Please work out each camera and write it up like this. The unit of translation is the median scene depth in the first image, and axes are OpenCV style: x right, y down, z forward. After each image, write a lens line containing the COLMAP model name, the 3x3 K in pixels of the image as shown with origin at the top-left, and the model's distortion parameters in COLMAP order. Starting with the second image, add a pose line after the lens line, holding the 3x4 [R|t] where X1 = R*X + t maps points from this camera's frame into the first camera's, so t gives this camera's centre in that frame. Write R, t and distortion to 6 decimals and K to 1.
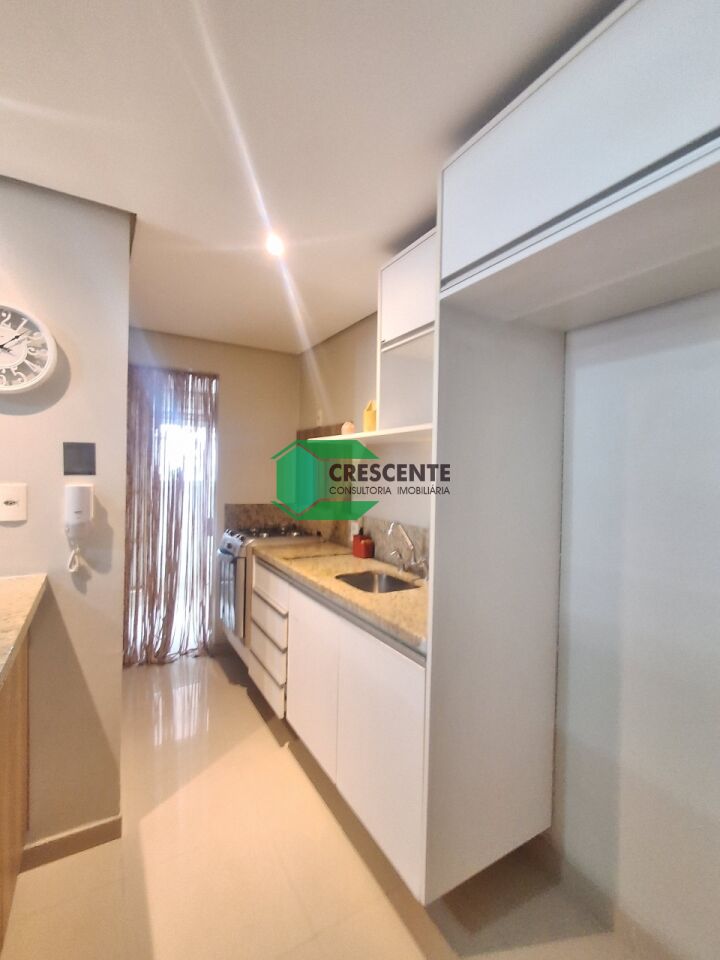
lens RADIAL K [[438.2, 0, 357.1], [0, 438.2, 474.9], [0, 0, 1]] dist [-0.007789, 0.006354]
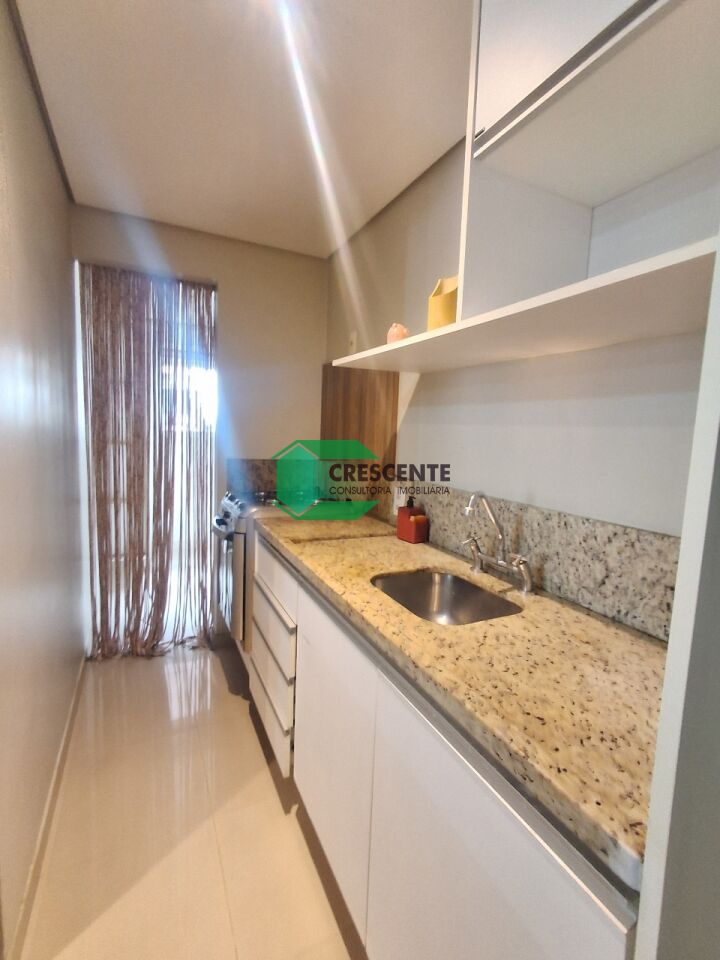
lens RADIAL K [[438.2, 0, 356.4], [0, 438.2, 475.3], [0, 0, 1]] dist [-0.007789, 0.006354]
pose [[0.996605, 0.025651, -0.078228, -0.022845], [-0.018242, 0.995406, 0.093995, 0.027587], [0.080279, -0.092249, 0.992495, 0.350781]]
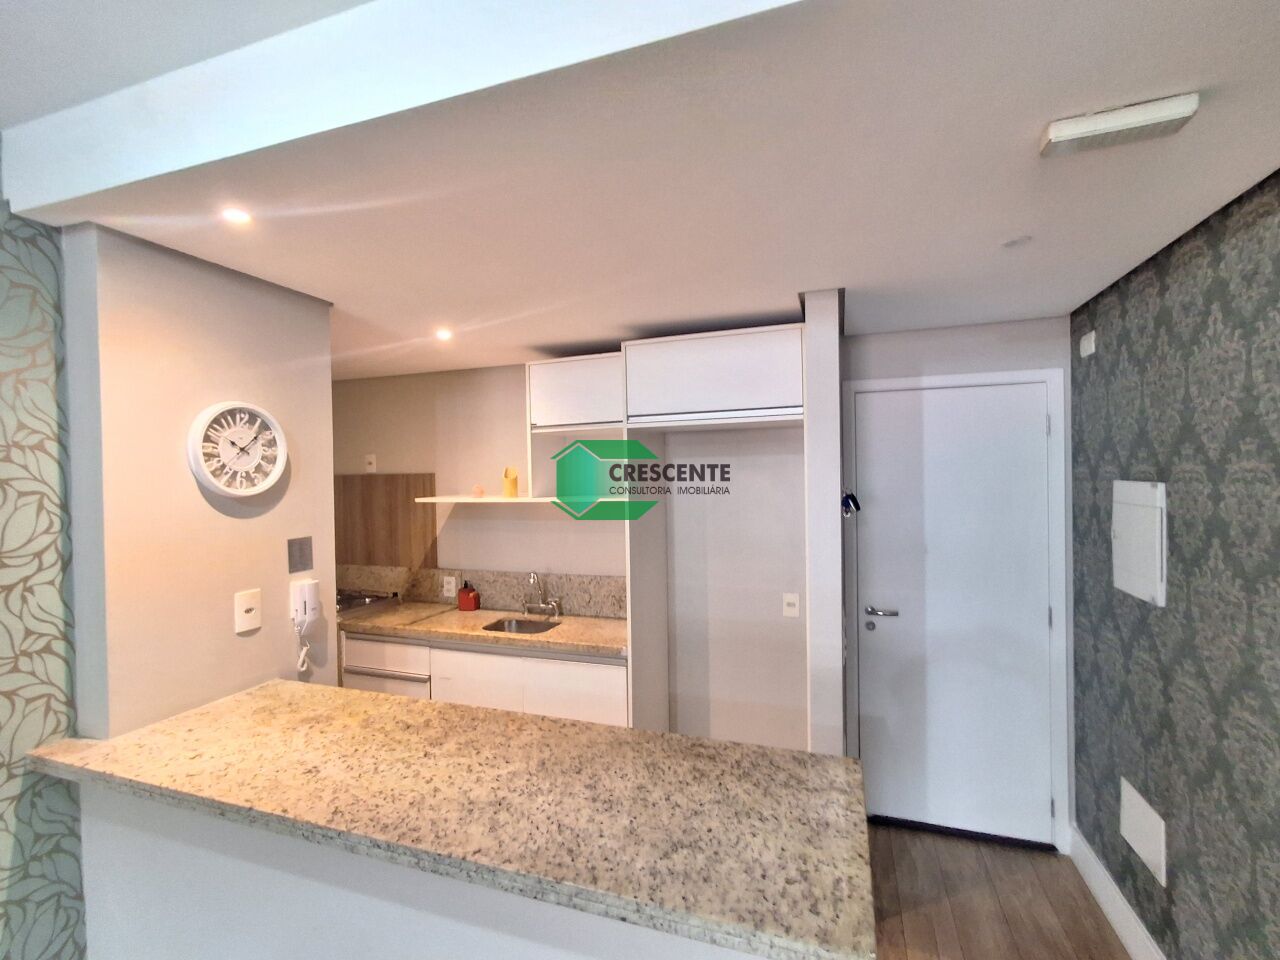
lens RADIAL K [[584.2, 0, 640.6], [0, 584.2, 486.2], [0, 0, 1]] dist [-0.007789, 0.006354]
pose [[0.763747, -0.046603, 0.643831, -0.574282], [0.040021, 0.998890, 0.024829, -0.123871], [-0.644273, 0.006803, 0.764765, -0.313551]]
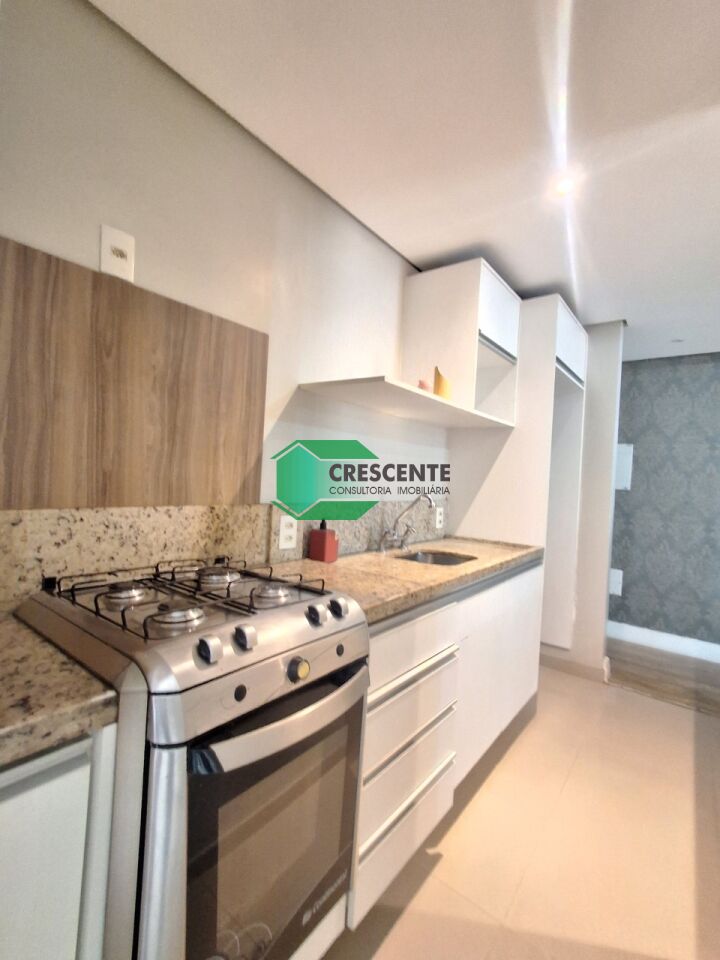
lens RADIAL K [[438.2, 0, 358.3], [0, 438.2, 474.9], [0, 0, 1]] dist [-0.007789, 0.006354]
pose [[-0.362807, -0.040035, 0.931004, -0.661999], [-0.051887, 0.998395, 0.022713, 0.039316], [-0.930419, -0.040066, -0.364302, 1.272447]]
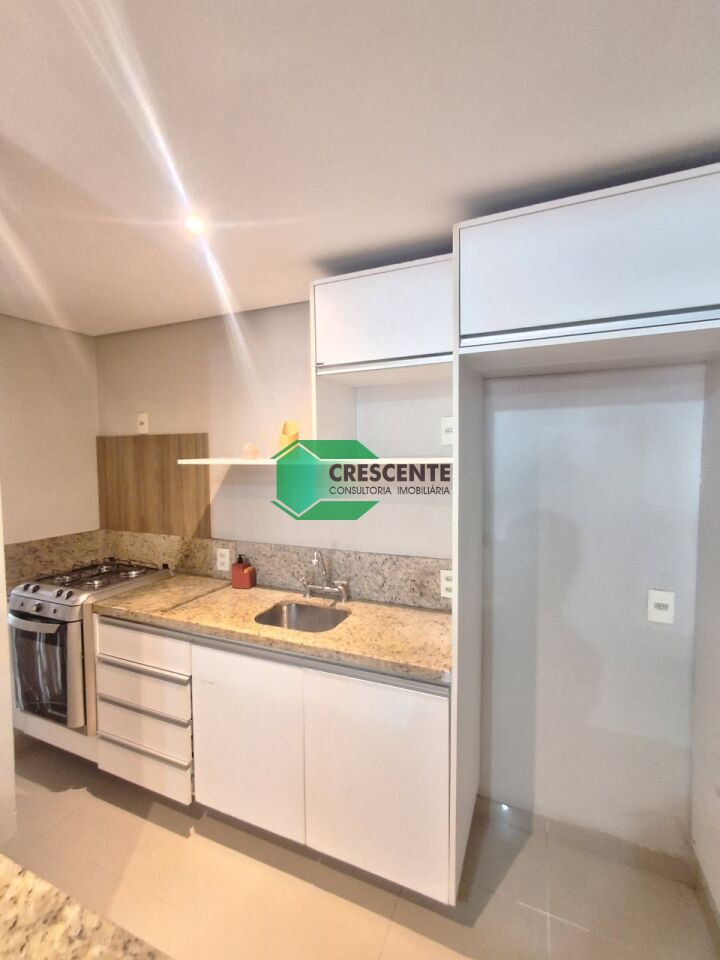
lens RADIAL K [[438.2, 0, 361.7], [0, 438.2, 476.0], [0, 0, 1]] dist [-0.007789, 0.006354]
pose [[0.806247, -0.060300, 0.588498, -0.326260], [0.032313, 0.997795, 0.057970, -0.089836], [-0.590697, -0.027722, 0.806417, 0.144753]]
